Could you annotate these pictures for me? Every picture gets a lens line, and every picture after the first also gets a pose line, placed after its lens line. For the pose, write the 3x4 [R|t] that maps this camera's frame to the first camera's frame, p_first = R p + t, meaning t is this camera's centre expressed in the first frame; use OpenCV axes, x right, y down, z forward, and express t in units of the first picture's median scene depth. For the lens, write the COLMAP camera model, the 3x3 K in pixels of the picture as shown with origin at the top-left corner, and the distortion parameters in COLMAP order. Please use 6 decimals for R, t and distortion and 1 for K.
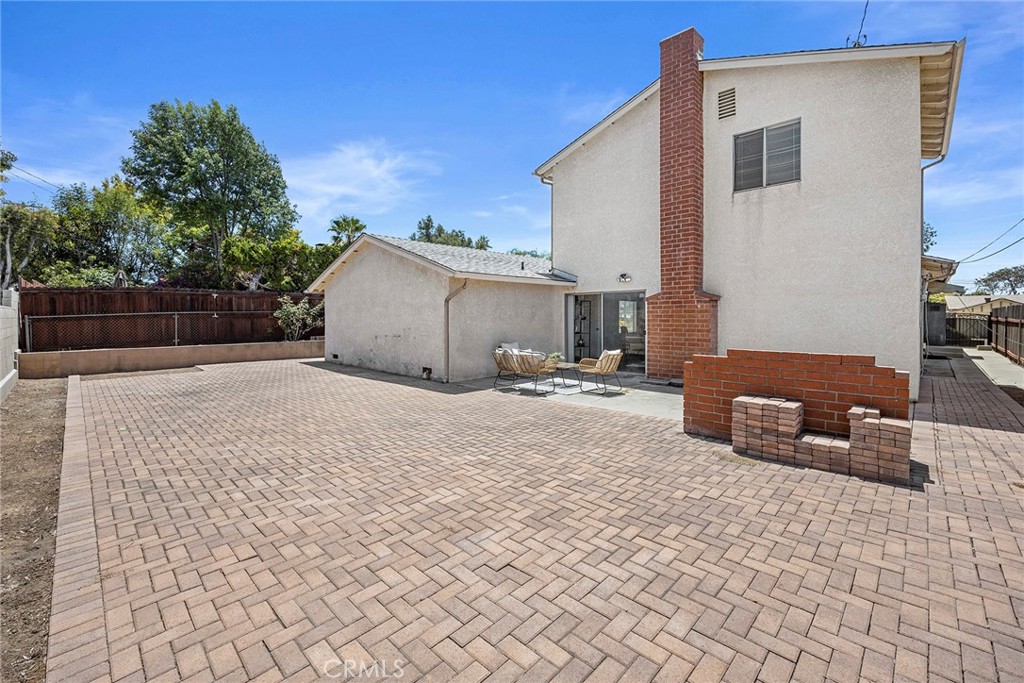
lens RADIAL K [[427.2, 0, 508.5], [0, 427.2, 320.2], [0, 0, 1]] dist [-0.000515, -0.000139]
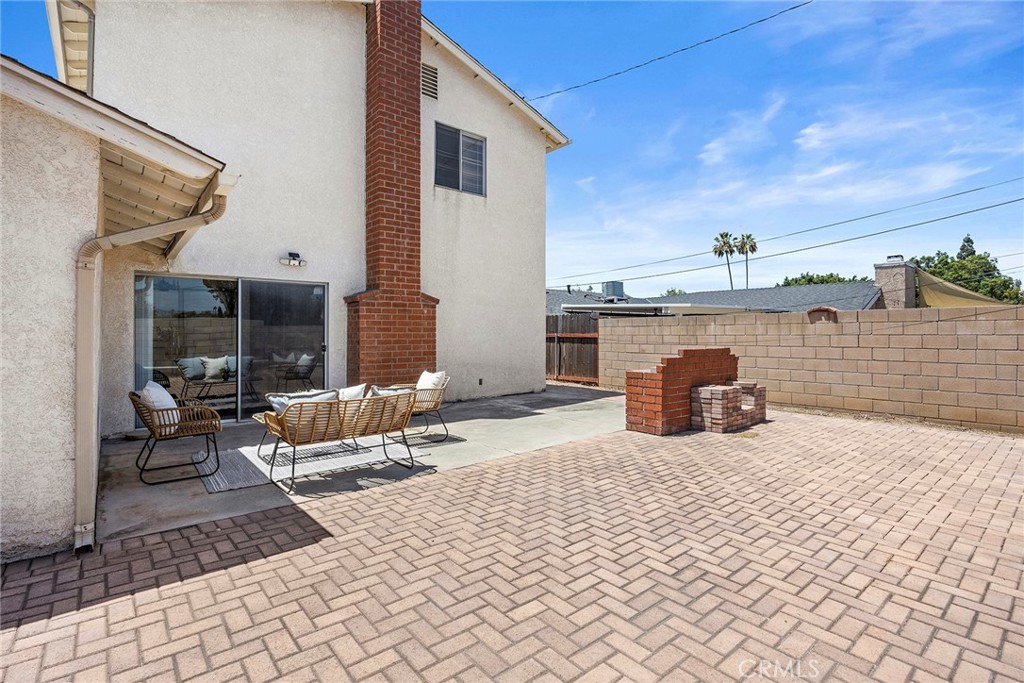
lens RADIAL K [[488.7, 0, 517.4], [0, 488.7, 325.4], [0, 0, 1]] dist [-0.001047, -0.000302]
pose [[0.096807, 0.018091, 0.995139, -0.448889], [0.013063, 0.999726, -0.019446, 0.013440], [-0.995217, 0.014882, 0.096544, 0.725102]]
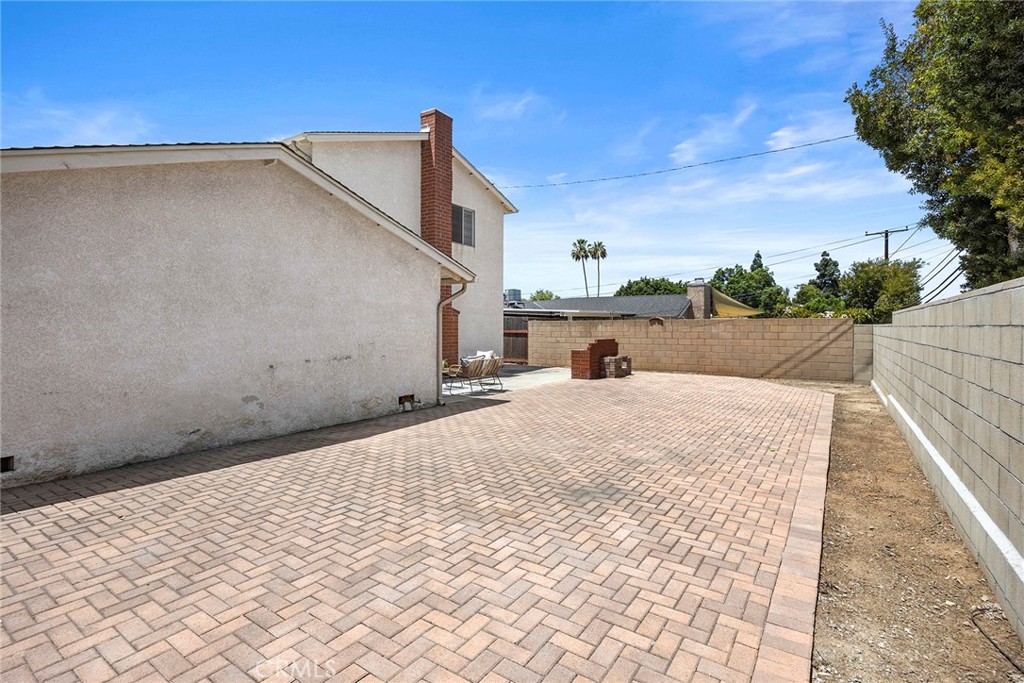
lens RADIAL K [[488.7, 0, 517.4], [0, 488.7, 325.4], [0, 0, 1]] dist [-0.001047, -0.000302]
pose [[-0.183323, 0.006403, 0.983032, -1.139969], [0.011712, 0.999922, -0.004329, -0.001033], [-0.982983, 0.010720, -0.183384, 1.068096]]
